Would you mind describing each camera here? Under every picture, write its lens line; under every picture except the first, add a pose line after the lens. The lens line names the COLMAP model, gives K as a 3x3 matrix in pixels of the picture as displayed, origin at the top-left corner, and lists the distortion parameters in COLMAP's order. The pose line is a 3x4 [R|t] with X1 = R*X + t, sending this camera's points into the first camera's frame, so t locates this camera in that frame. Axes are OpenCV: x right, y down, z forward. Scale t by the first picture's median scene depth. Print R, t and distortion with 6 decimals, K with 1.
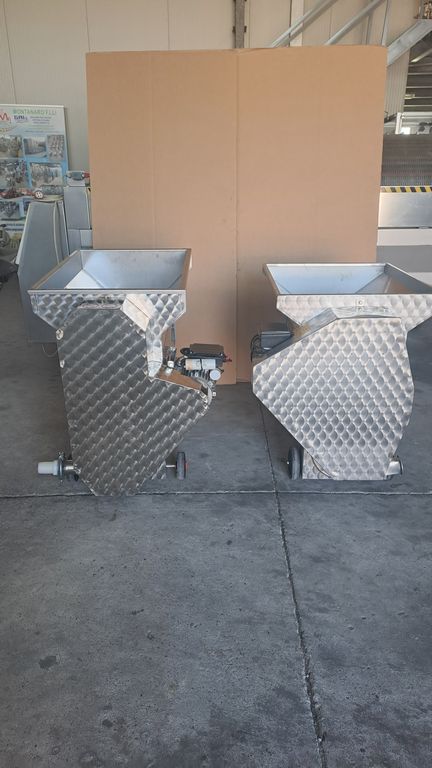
lens RADIAL K [[572.2, 0, 216.0], [0, 572.2, 384.0], [0, 0, 1]] dist [0.091409, -0.128325]
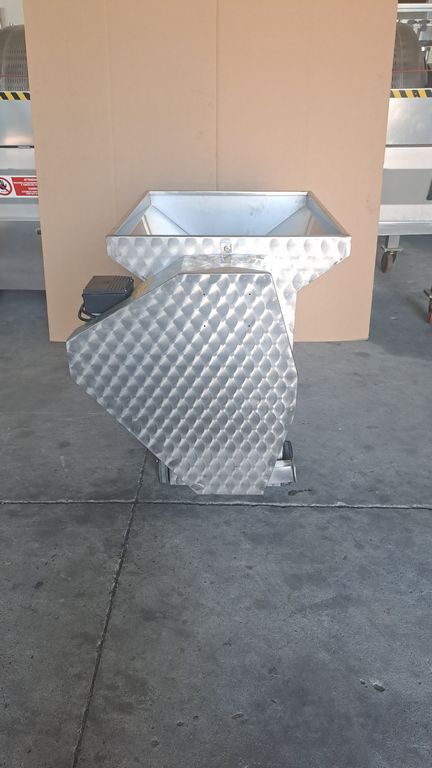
lens RADIAL K [[570.8, 0, 208.9], [0, 570.8, 387.2], [0, 0, 1]] dist [0.079812, -0.083631]
pose [[0.999614, 0.005571, -0.027204, 0.267722], [-0.002484, 0.993678, 0.112236, -0.056735], [0.027657, -0.112125, 0.993309, 0.325642]]
